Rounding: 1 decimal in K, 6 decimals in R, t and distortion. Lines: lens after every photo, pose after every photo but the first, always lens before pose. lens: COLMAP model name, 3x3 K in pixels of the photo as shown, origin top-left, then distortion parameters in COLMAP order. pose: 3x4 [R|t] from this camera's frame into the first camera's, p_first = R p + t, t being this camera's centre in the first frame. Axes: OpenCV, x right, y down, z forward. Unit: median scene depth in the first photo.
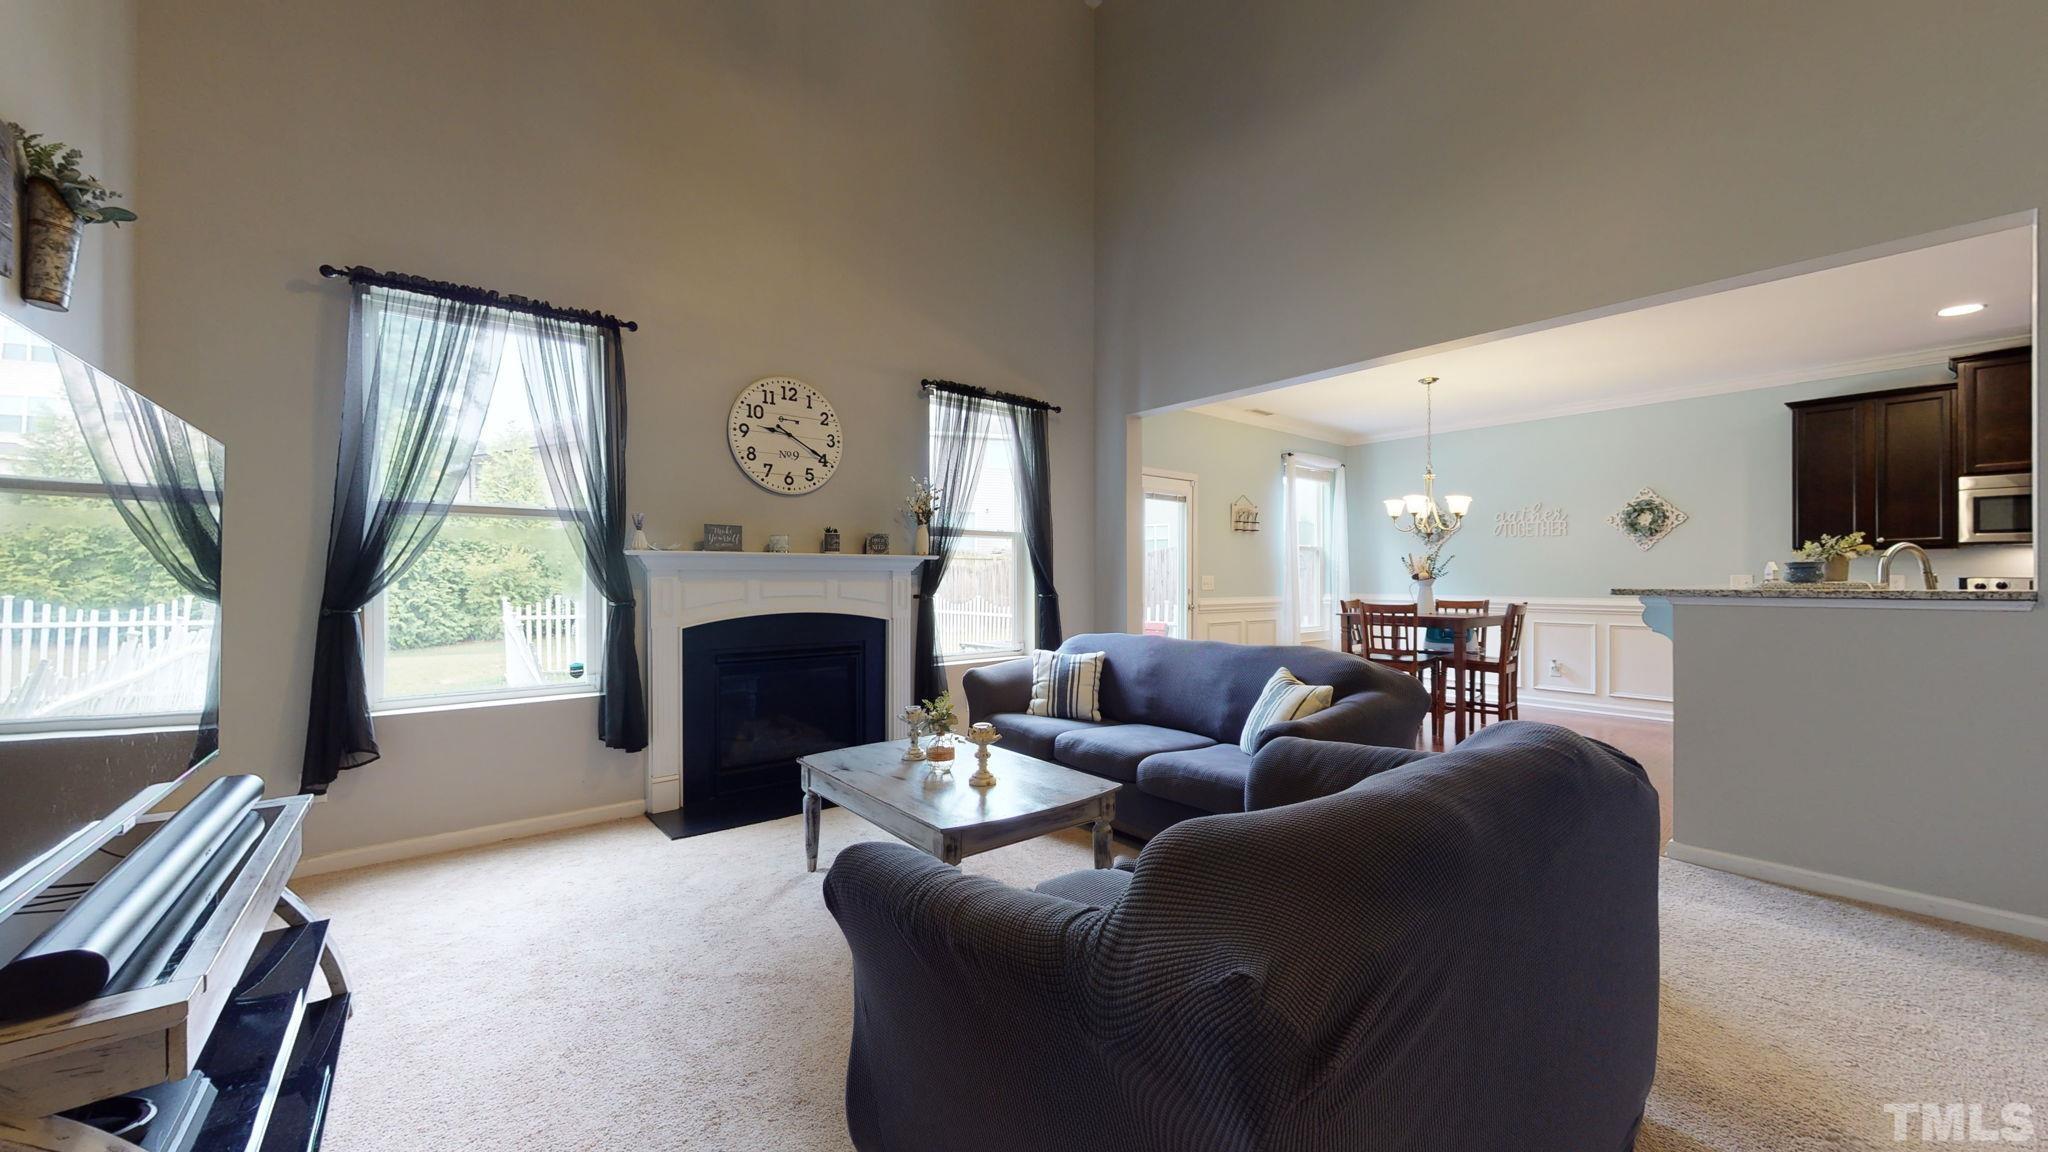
lens RADIAL K [[742.2, 0, 1024.0], [0, 742.2, 576.0], [0, 0, 1]] dist [0.001447, -0.000370]
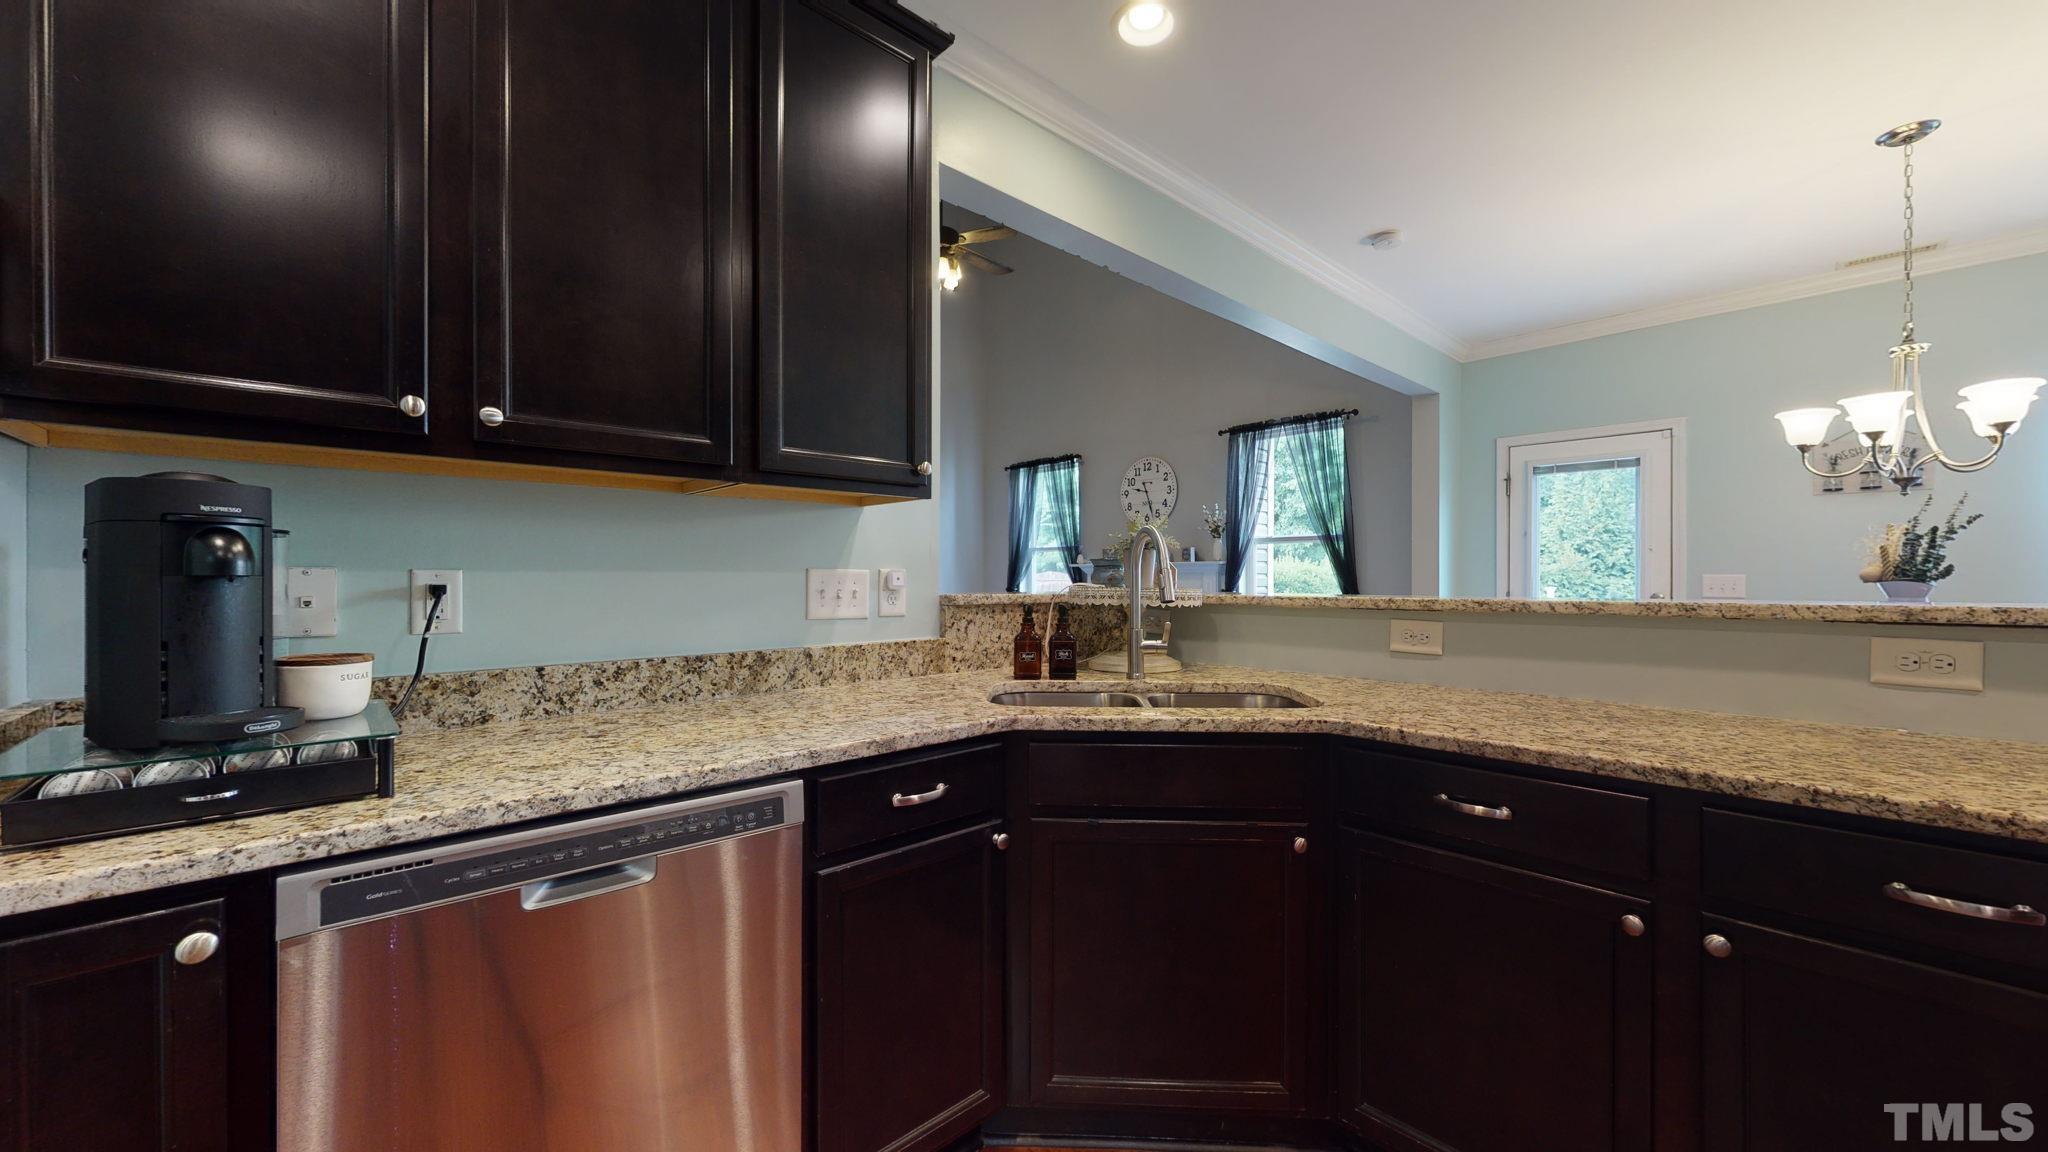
lens RADIAL K [[742.2, 0, 1024.0], [0, 742.2, 576.0], [0, 0, 1]] dist [0.001447, -0.000370]
pose [[0.077048, -0.012663, -0.996947, 1.281217], [-0.006384, 0.999893, -0.013194, 0.022053], [0.997007, 0.007381, 0.076959, 0.583679]]
